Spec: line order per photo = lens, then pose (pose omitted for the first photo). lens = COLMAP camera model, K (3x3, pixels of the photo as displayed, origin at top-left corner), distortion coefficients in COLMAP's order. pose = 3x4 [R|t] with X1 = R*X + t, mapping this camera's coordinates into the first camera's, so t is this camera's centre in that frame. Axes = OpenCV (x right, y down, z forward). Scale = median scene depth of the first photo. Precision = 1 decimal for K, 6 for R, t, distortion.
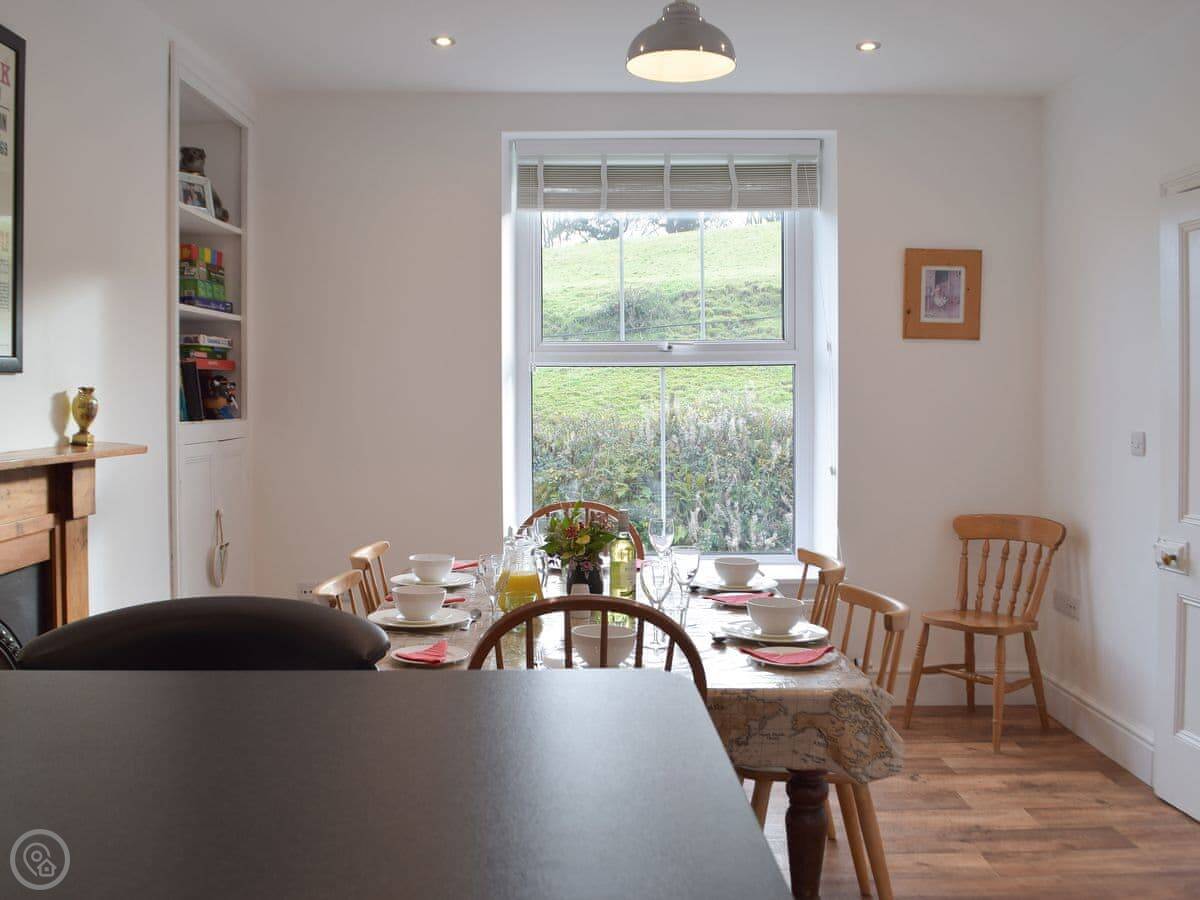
lens RADIAL K [[1105.6, 0, 600.0], [0, 1105.6, 450.0], [0, 0, 1]] dist [-0.123963, 0.006007]
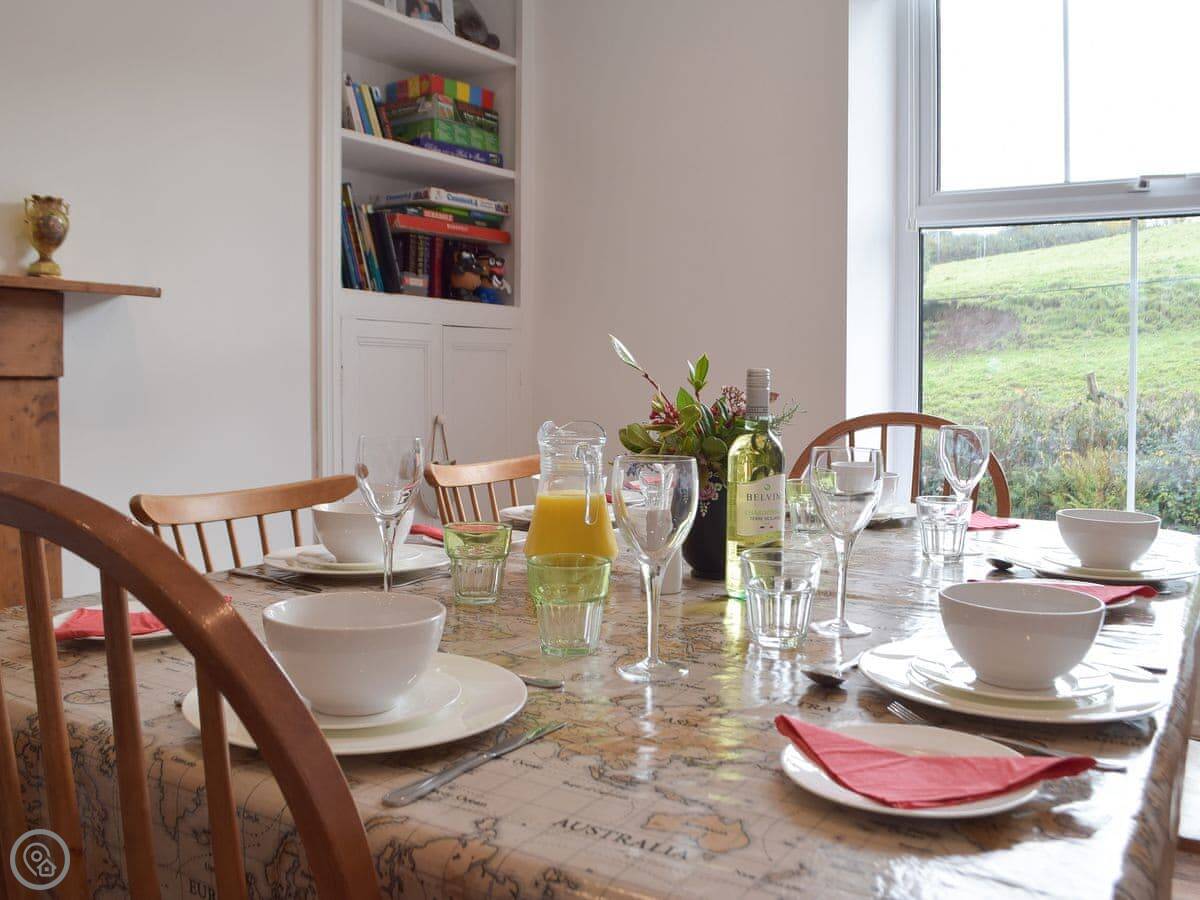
lens RADIAL K [[1105.6, 0, 600.0], [0, 1105.6, 450.0], [0, 0, 1]] dist [-0.123963, 0.006007]
pose [[0.843623, 0.039777, -0.535461, 0.150218], [-0.032769, 0.999207, 0.022600, 0.056411], [0.535935, -0.001520, 0.844258, 0.410641]]
